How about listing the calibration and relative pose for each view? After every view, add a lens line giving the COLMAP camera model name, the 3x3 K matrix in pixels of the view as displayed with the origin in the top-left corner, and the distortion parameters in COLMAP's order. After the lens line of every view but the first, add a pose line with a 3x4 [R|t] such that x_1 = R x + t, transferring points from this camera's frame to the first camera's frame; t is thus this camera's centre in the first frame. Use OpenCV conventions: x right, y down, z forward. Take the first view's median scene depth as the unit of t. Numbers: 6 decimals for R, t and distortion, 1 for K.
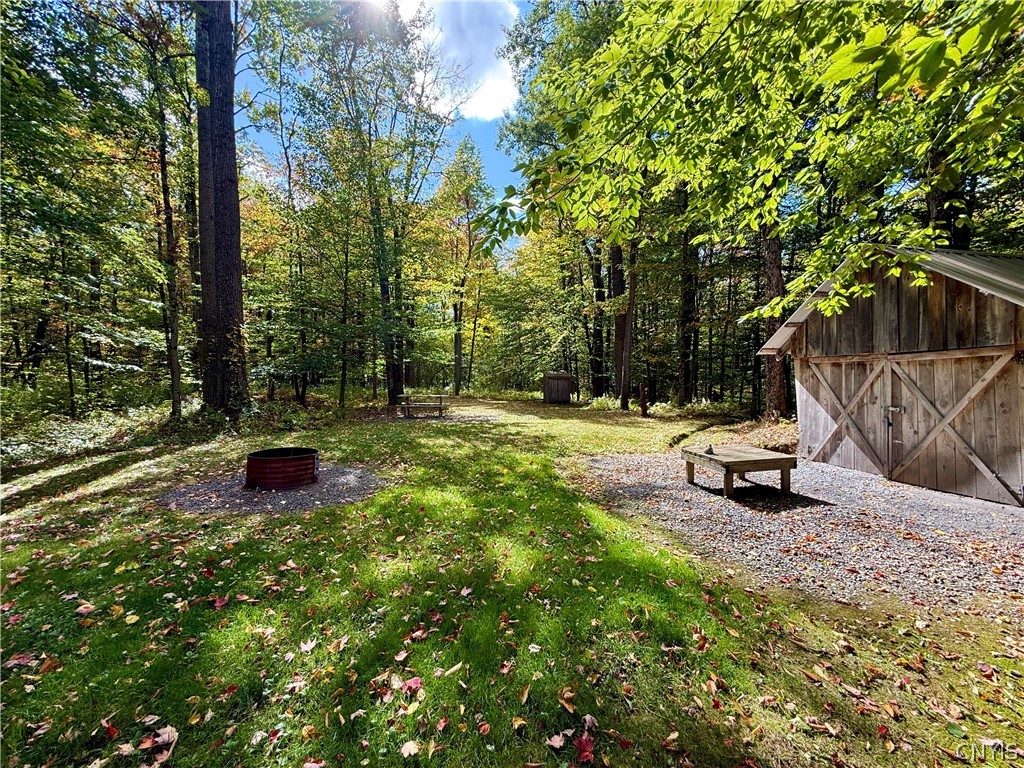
lens RADIAL K [[413.4, 0, 515.3], [0, 413.4, 385.8], [0, 0, 1]] dist [0.022084, 0.000829]
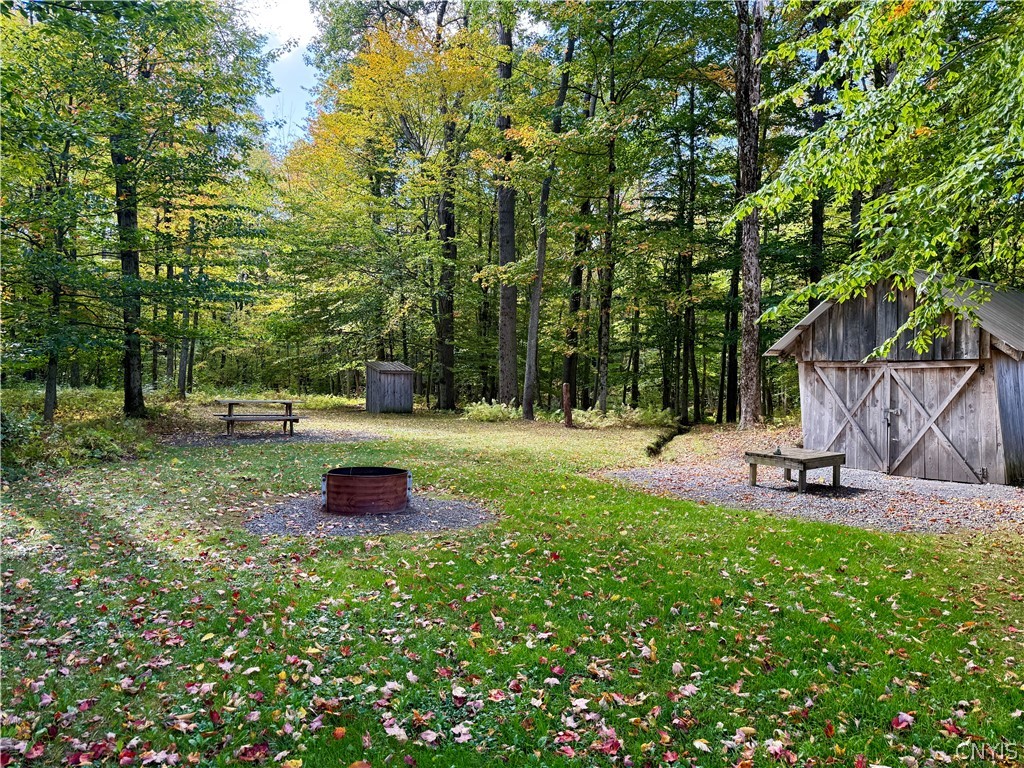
lens RADIAL K [[711.8, 0, 520.7], [0, 711.8, 385.2], [0, 0, 1]] dist [0.036126, -0.020379]
pose [[0.909017, 0.008640, 0.416669, -0.762587], [-0.009430, 0.999956, -0.000162, -0.003064], [-0.416652, -0.003782, 0.909058, -0.309973]]
